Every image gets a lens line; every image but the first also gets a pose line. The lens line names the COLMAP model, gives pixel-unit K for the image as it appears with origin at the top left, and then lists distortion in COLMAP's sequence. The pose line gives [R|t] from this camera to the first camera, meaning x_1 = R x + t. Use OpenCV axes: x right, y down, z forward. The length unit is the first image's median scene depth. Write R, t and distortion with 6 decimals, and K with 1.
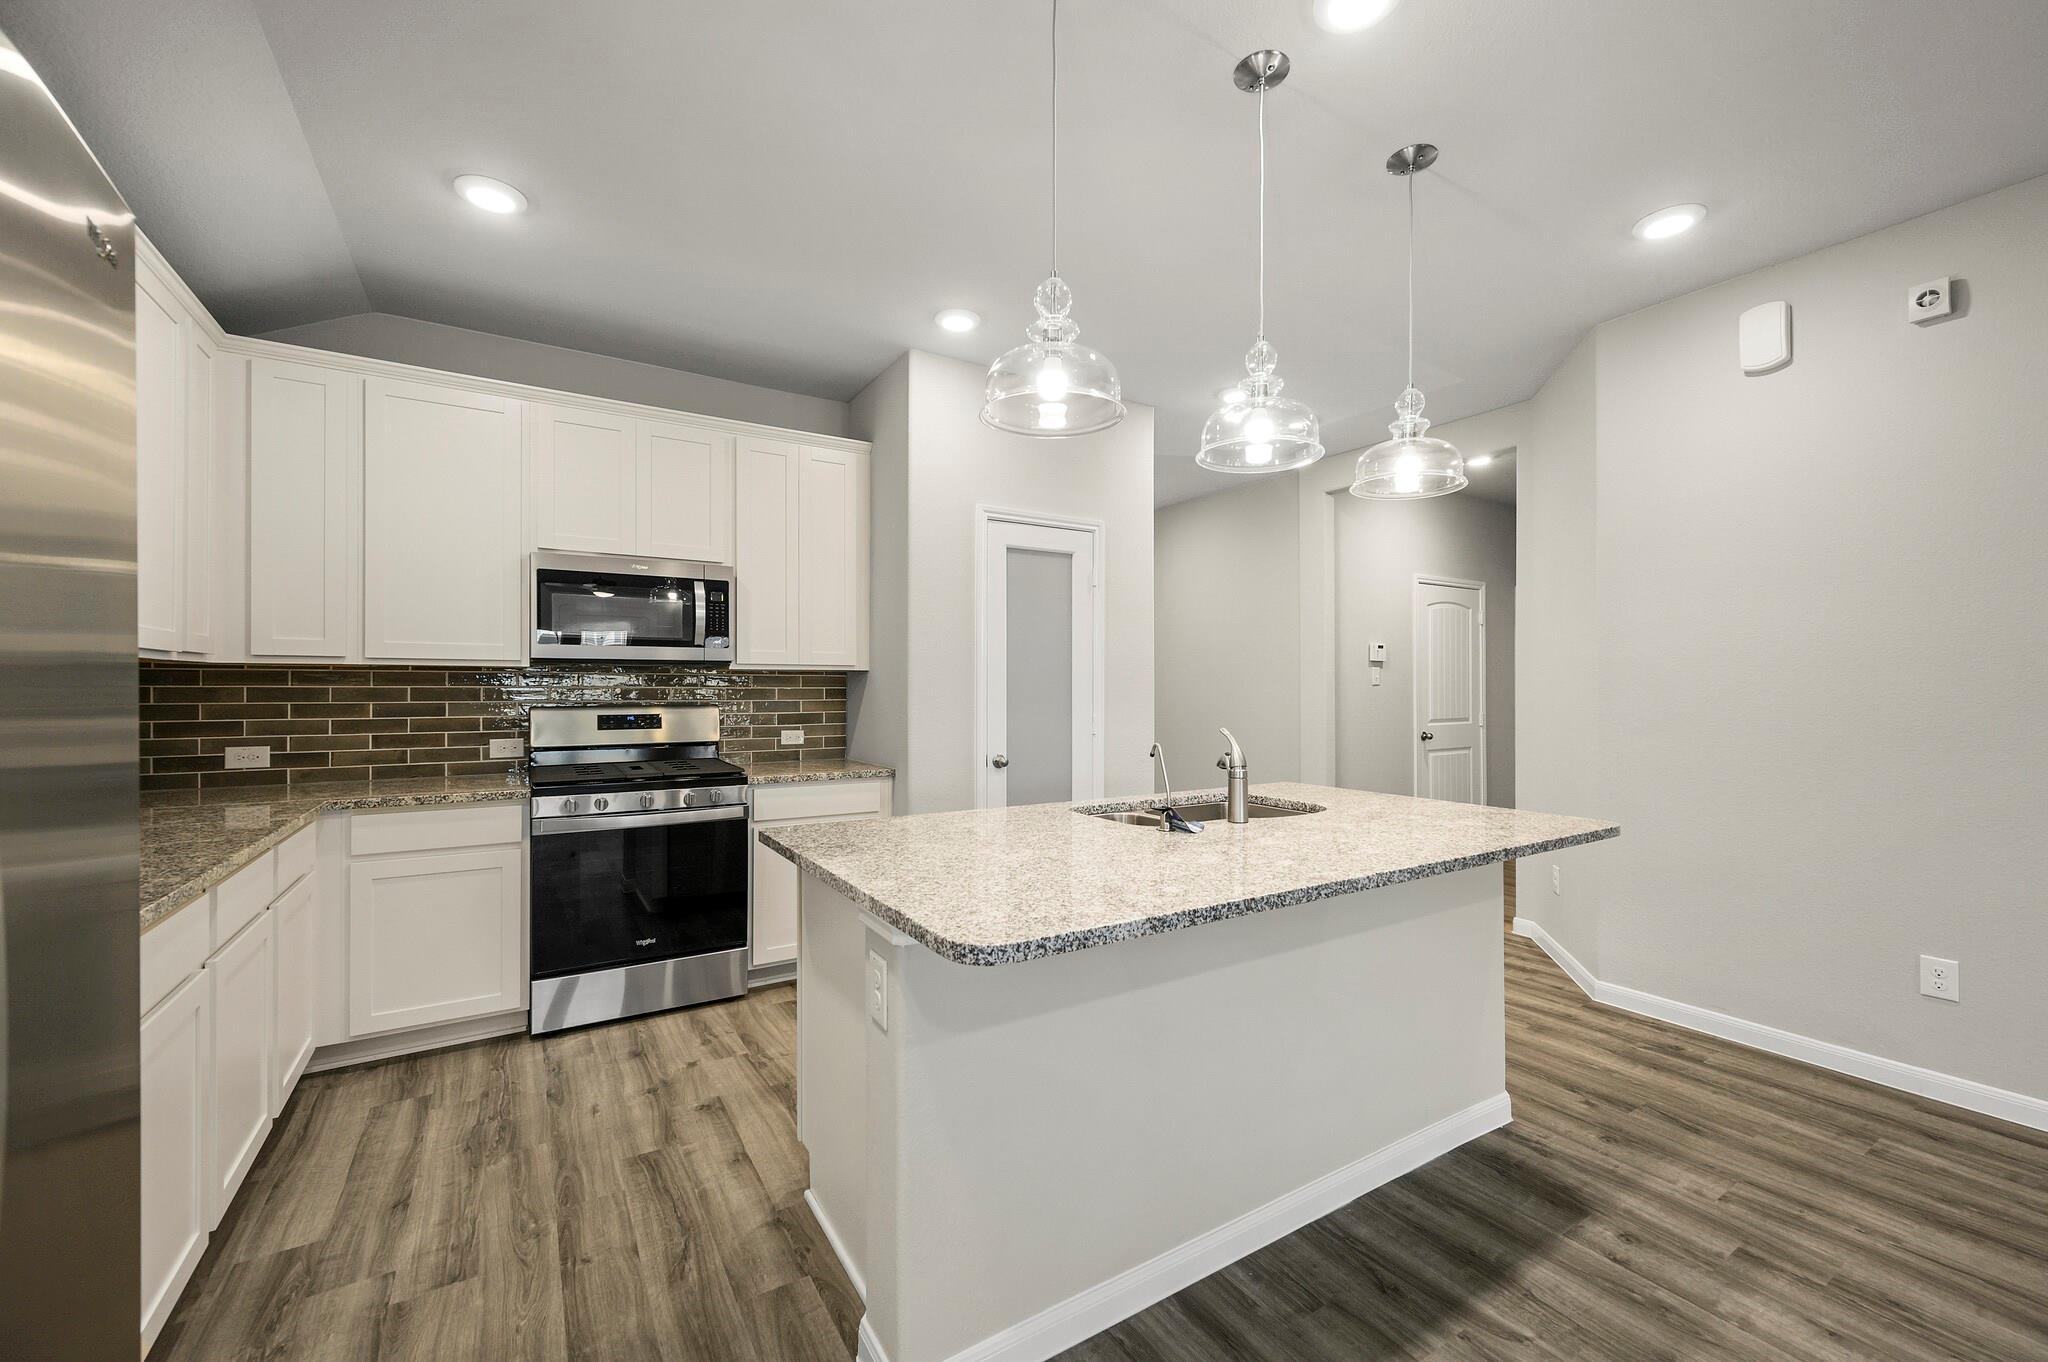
lens RADIAL K [[811.3, 0, 1025.5], [0, 811.3, 689.6], [0, 0, 1]] dist [-0.000031, -0.000030]
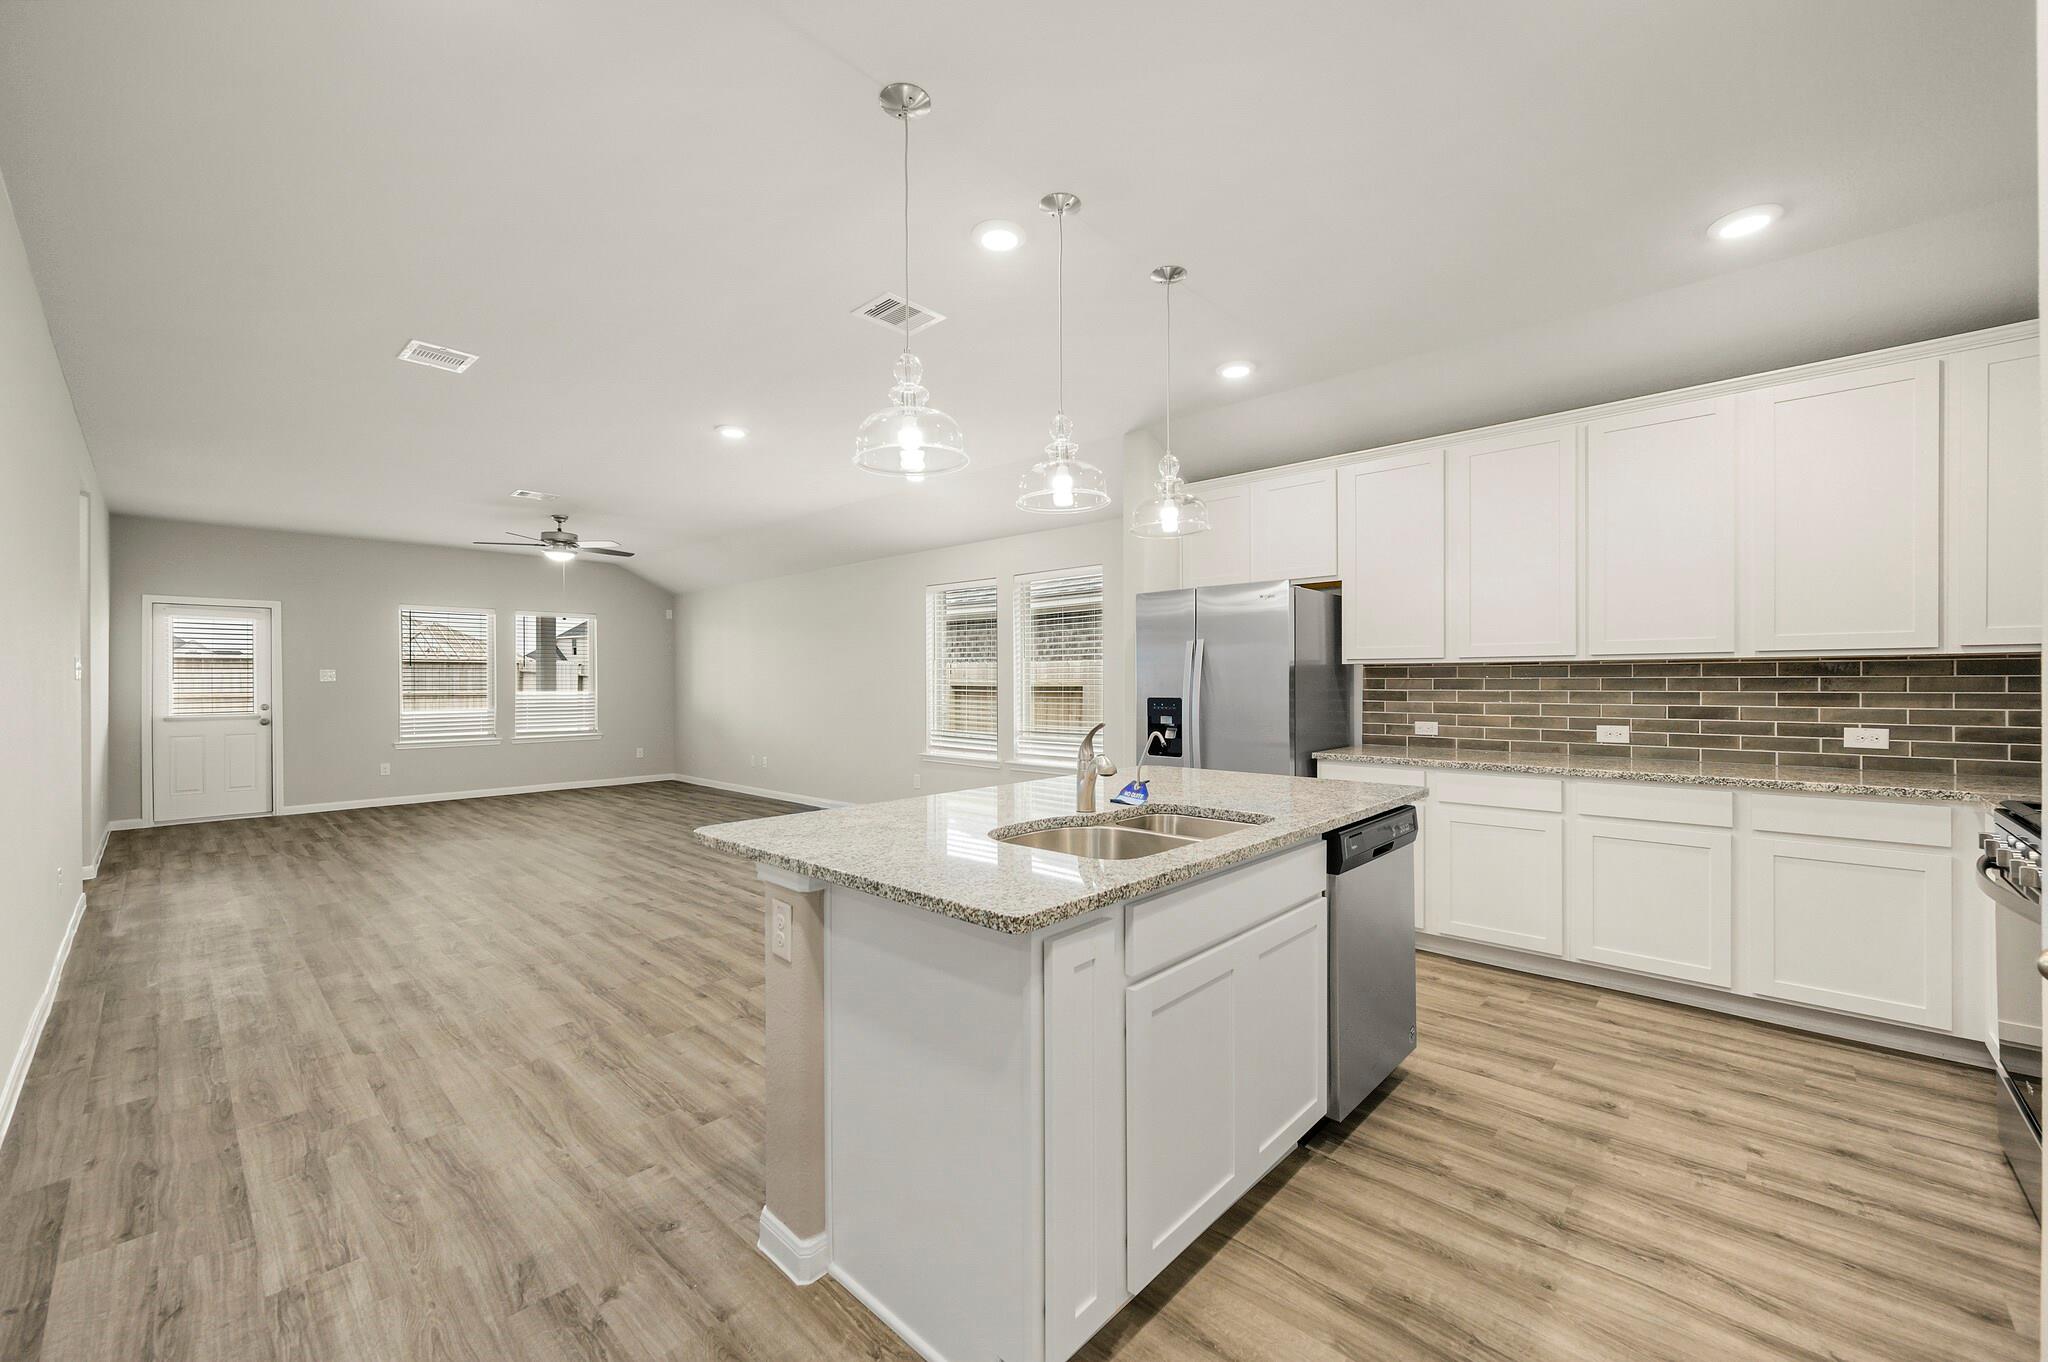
lens RADIAL K [[811.3, 0, 1025.3], [0, 811.3, 685.5], [0, 0, 1]] dist [-0.000031, -0.000030]
pose [[-0.966758, 0.005874, -0.255627, 0.450560], [0.004343, 0.999969, 0.006553, -0.002908], [0.255658, 0.005225, -0.966753, 1.484127]]
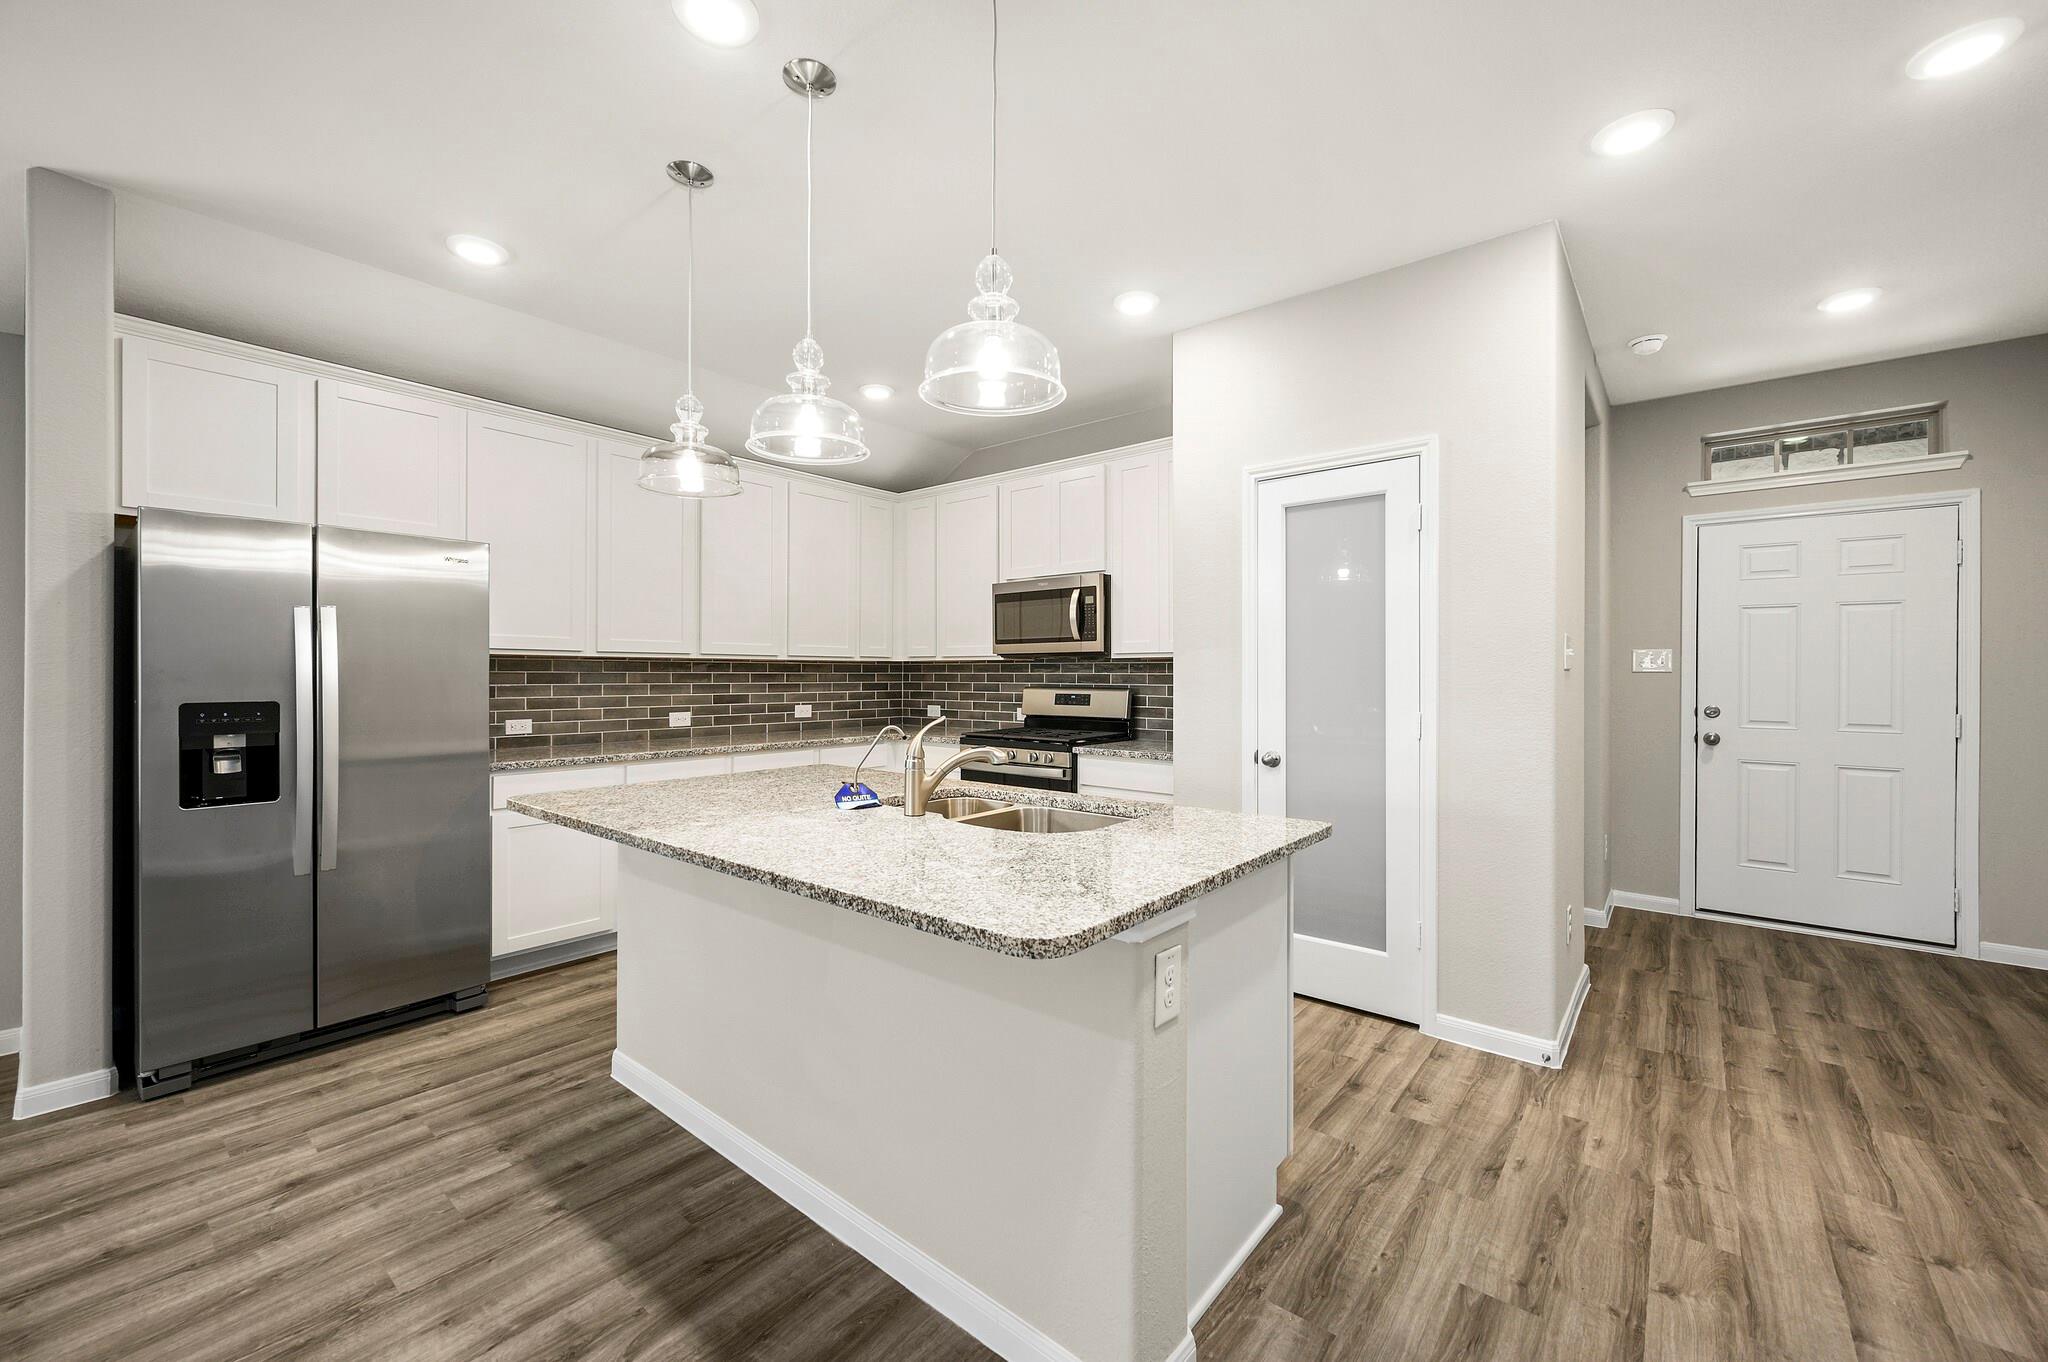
lens RADIAL K [[811.3, 0, 1022.0], [0, 811.3, 674.1], [0, 0, 1]] dist [-0.000031, -0.000030]
pose [[0.315231, 0.000199, -0.949015, 0.901740], [-0.002273, 0.999997, -0.000545, -0.000865], [0.949012, 0.002329, 0.315230, 0.616884]]
